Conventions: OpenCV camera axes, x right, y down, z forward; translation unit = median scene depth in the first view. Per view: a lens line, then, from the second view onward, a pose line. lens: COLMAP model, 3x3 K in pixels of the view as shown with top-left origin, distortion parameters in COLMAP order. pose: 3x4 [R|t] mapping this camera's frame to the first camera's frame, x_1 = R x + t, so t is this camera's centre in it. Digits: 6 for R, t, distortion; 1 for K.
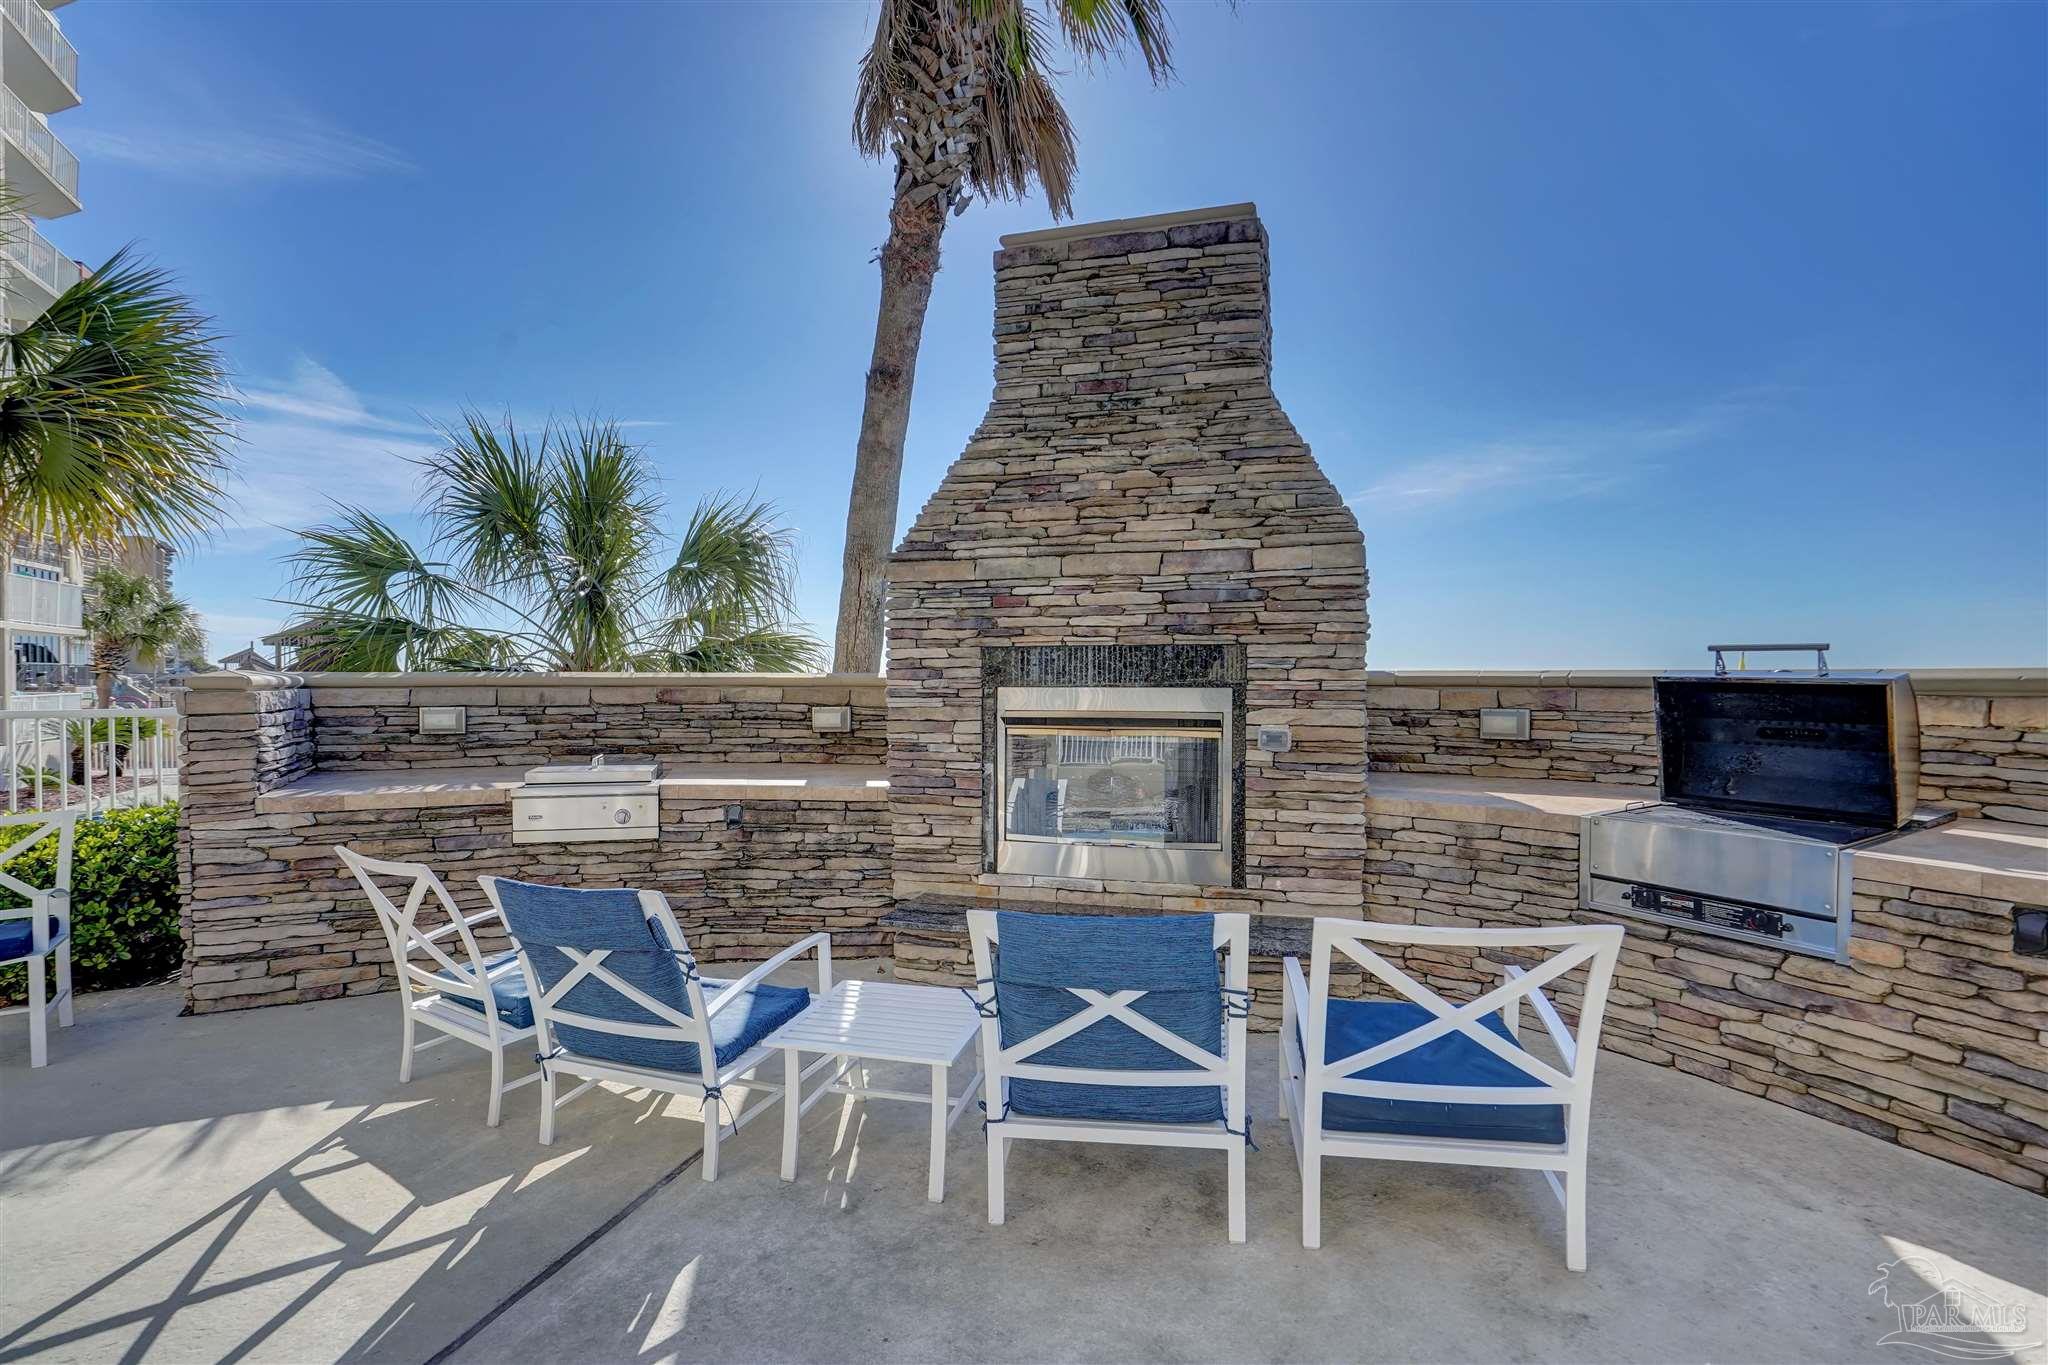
lens RADIAL K [[956.7, 0, 1015.8], [0, 956.7, 663.0], [0, 0, 1]] dist [-0.057383, 0.018473]
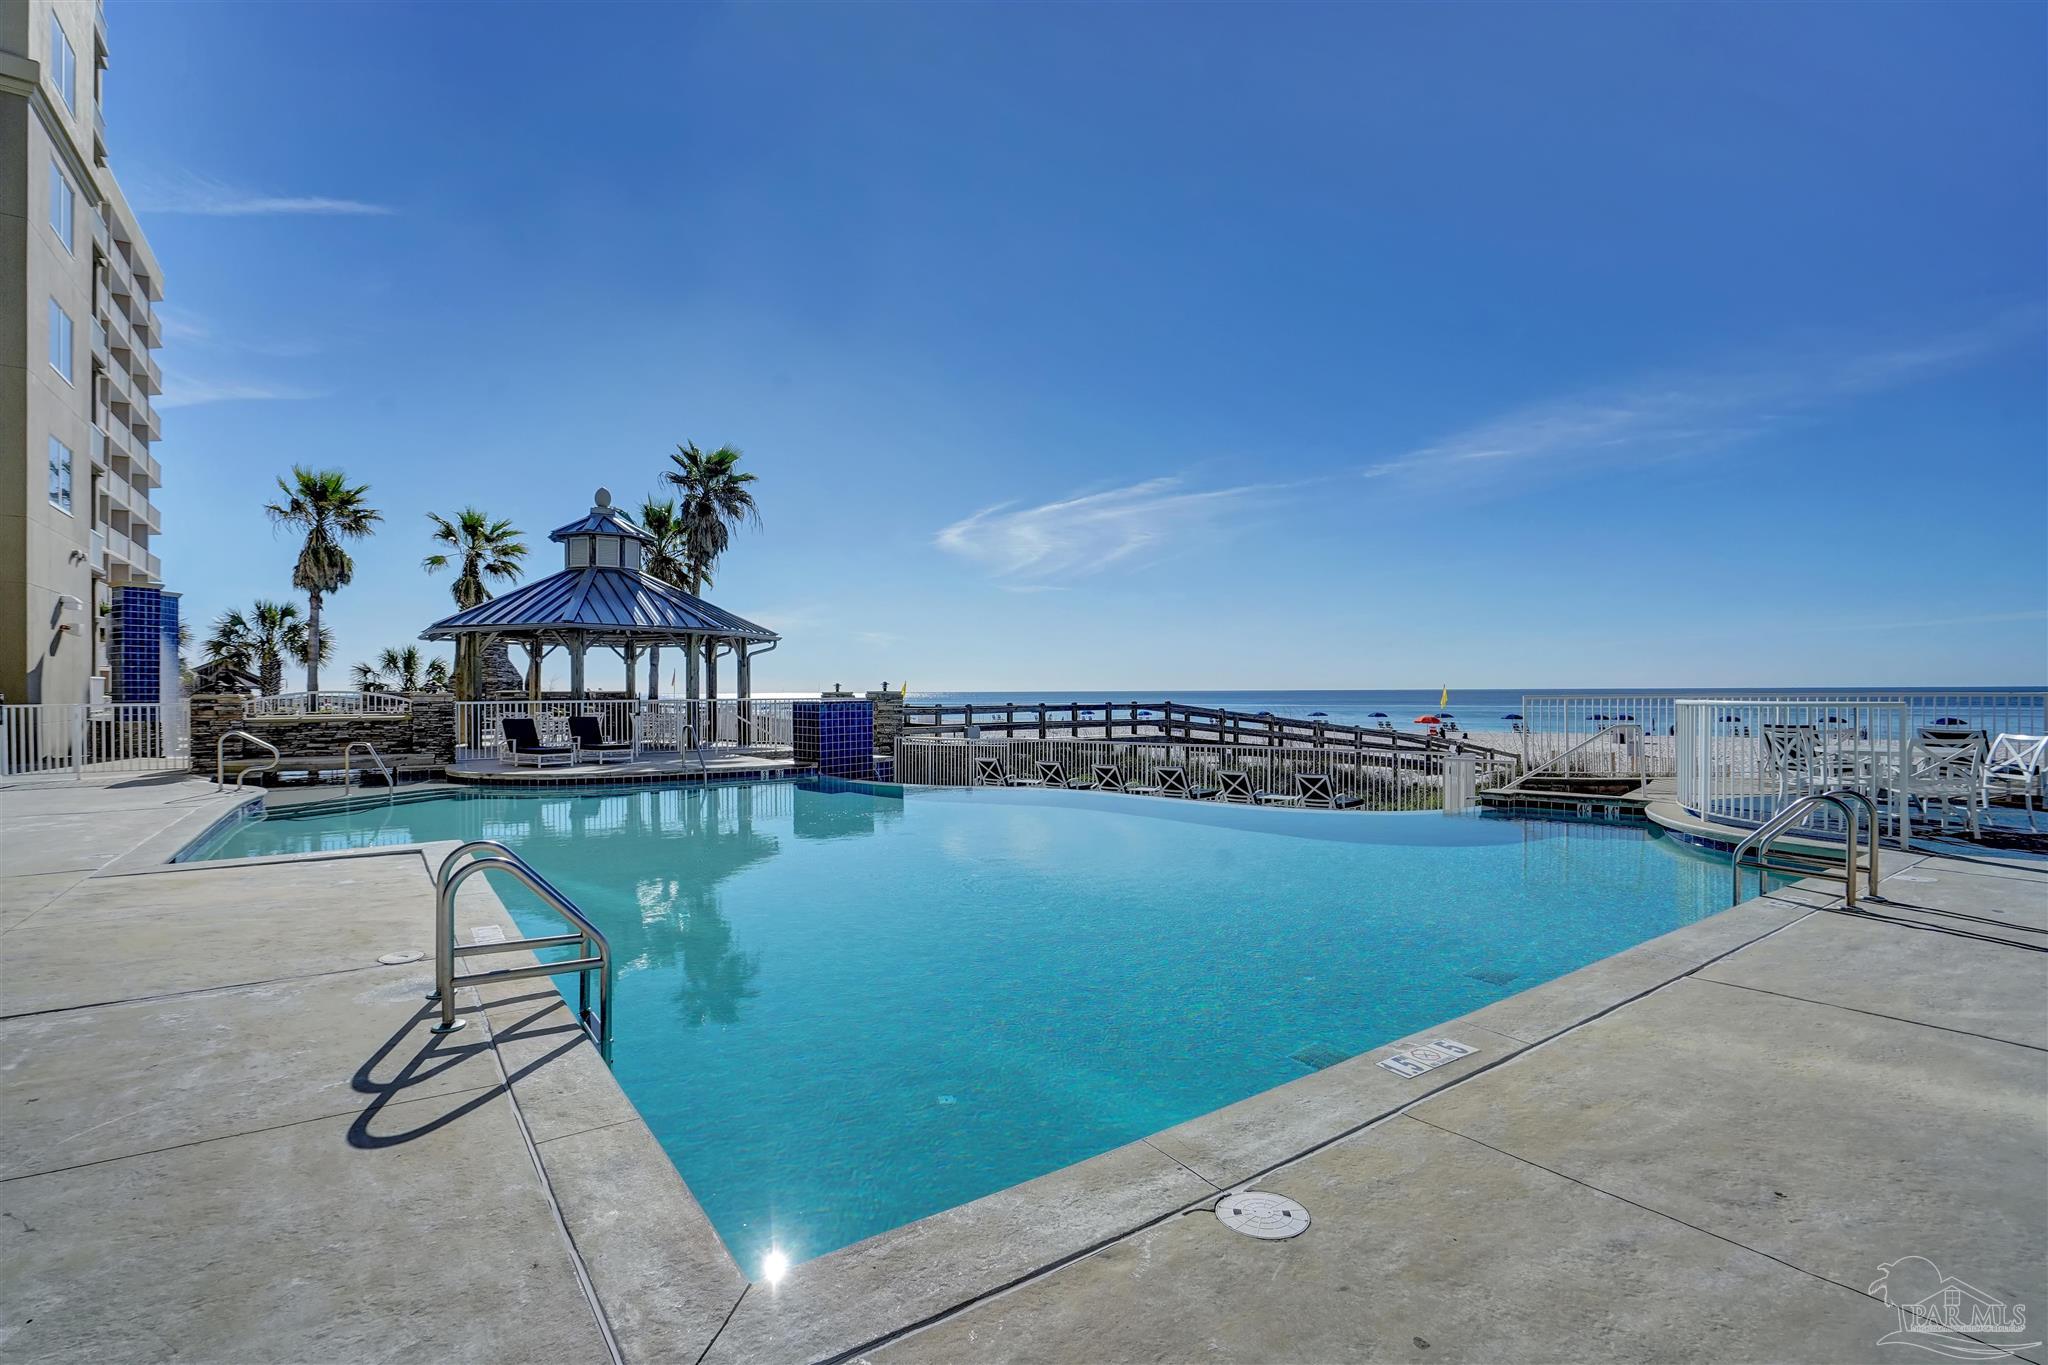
lens RADIAL K [[909.8, 0, 1072.0], [0, 909.8, 704.6], [0, 0, 1]] dist [-0.055387, 0.000166]
pose [[0.976356, -0.002439, 0.216154, 2.200274], [-0.003752, 0.999595, 0.028223, -0.071211], [-0.216135, -0.028366, 0.975951, -4.816026]]
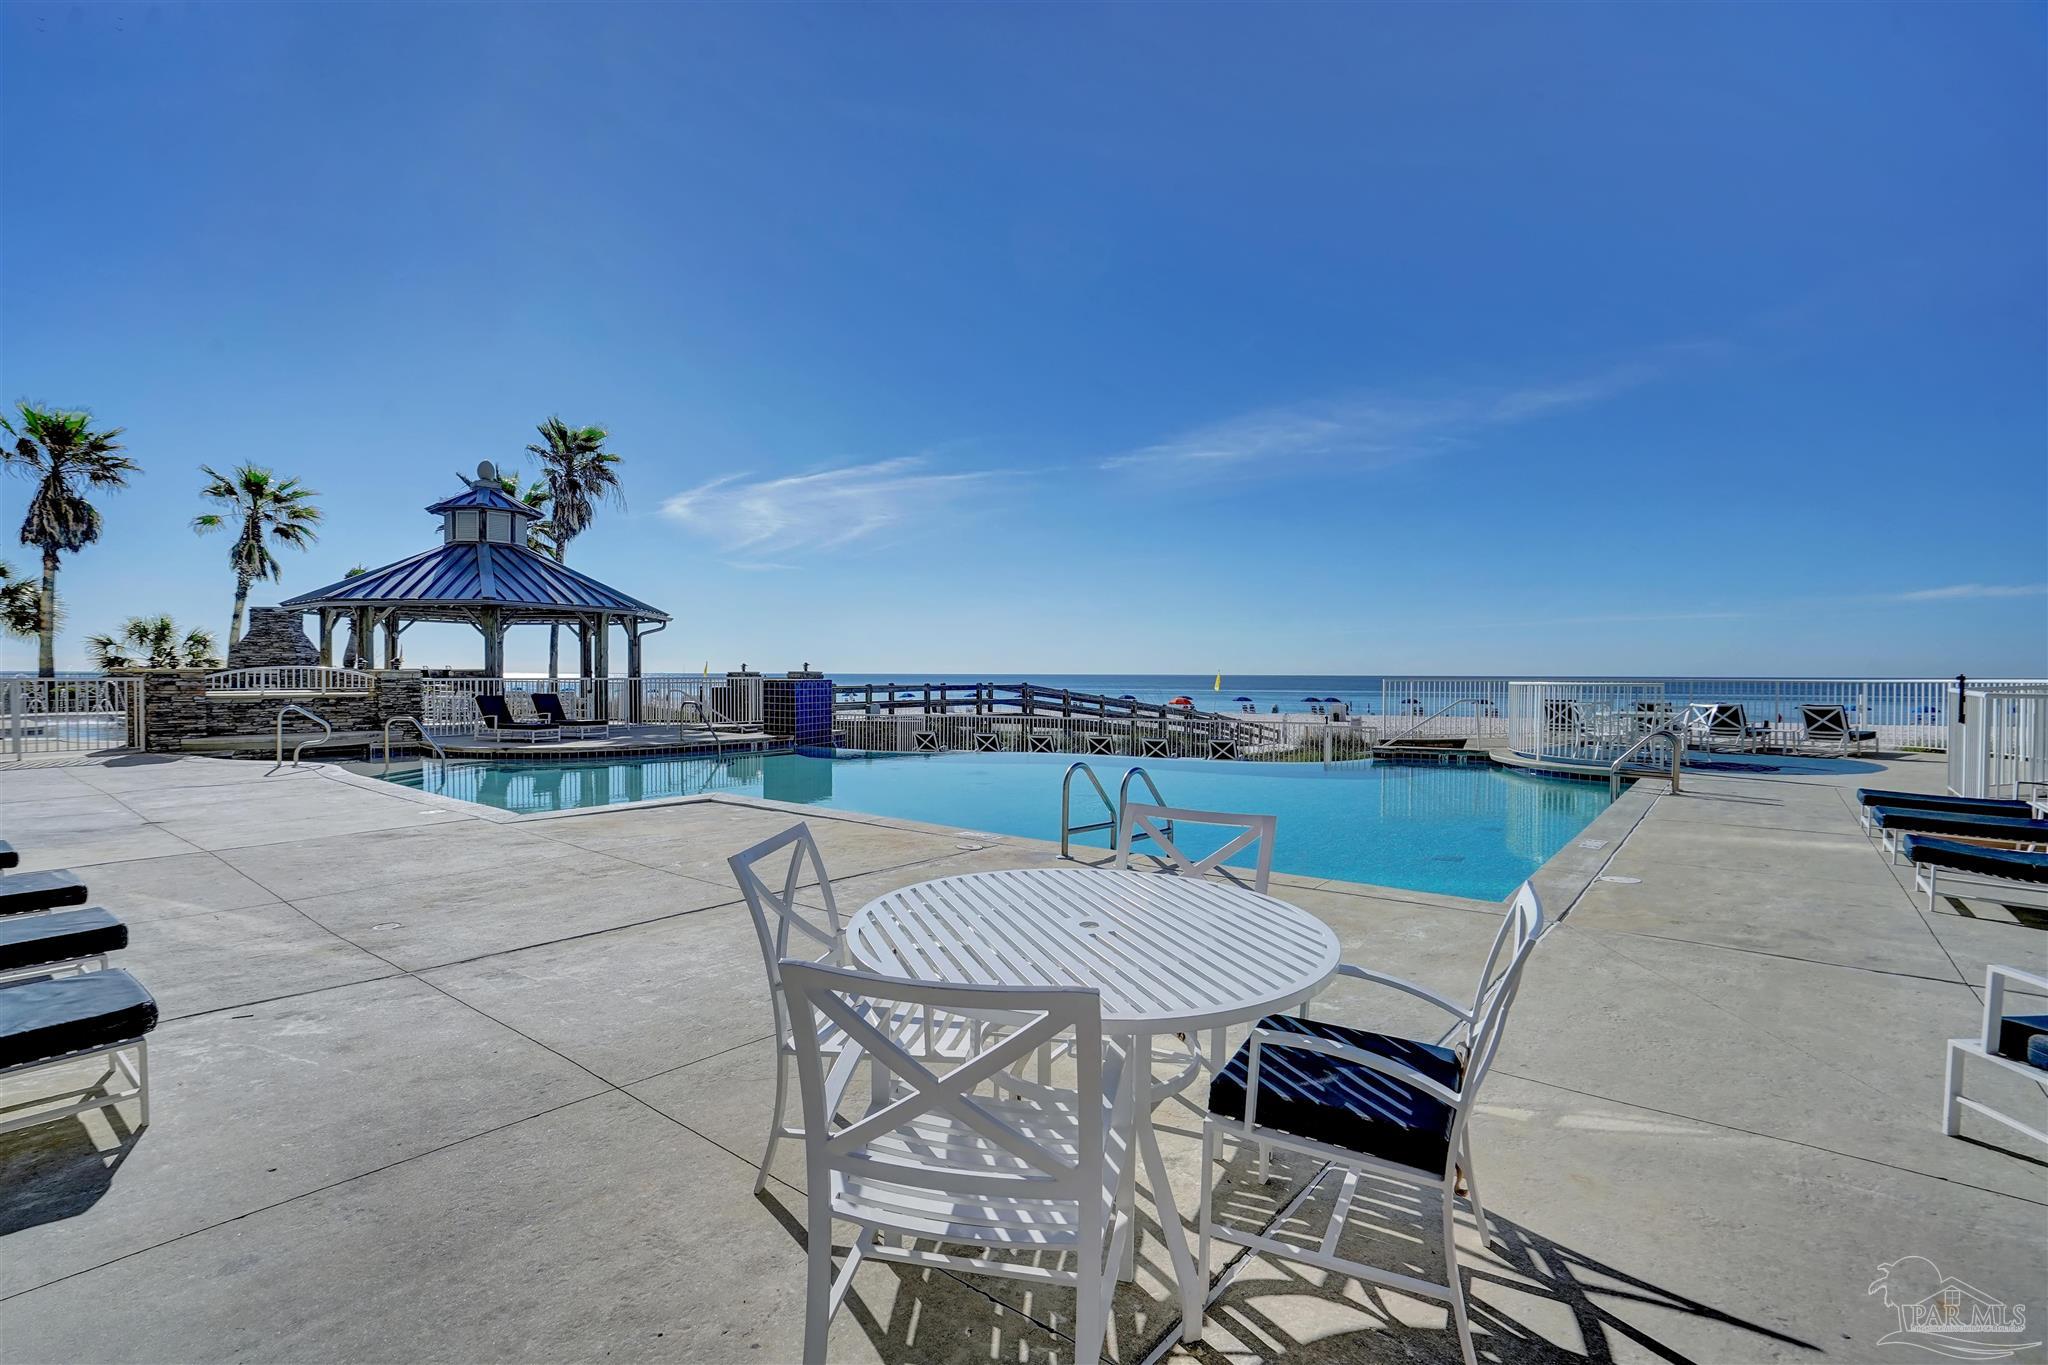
lens RADIAL K [[939.7, 0, 1020.9], [0, 939.7, 689.0], [0, 0, 1]] dist [-0.056492, 0.017947]
pose [[0.888864, 0.000217, 0.458171, 1.314462], [-0.014318, 0.999525, 0.027305, -0.067133], [-0.457947, -0.030831, 0.888445, -5.088443]]
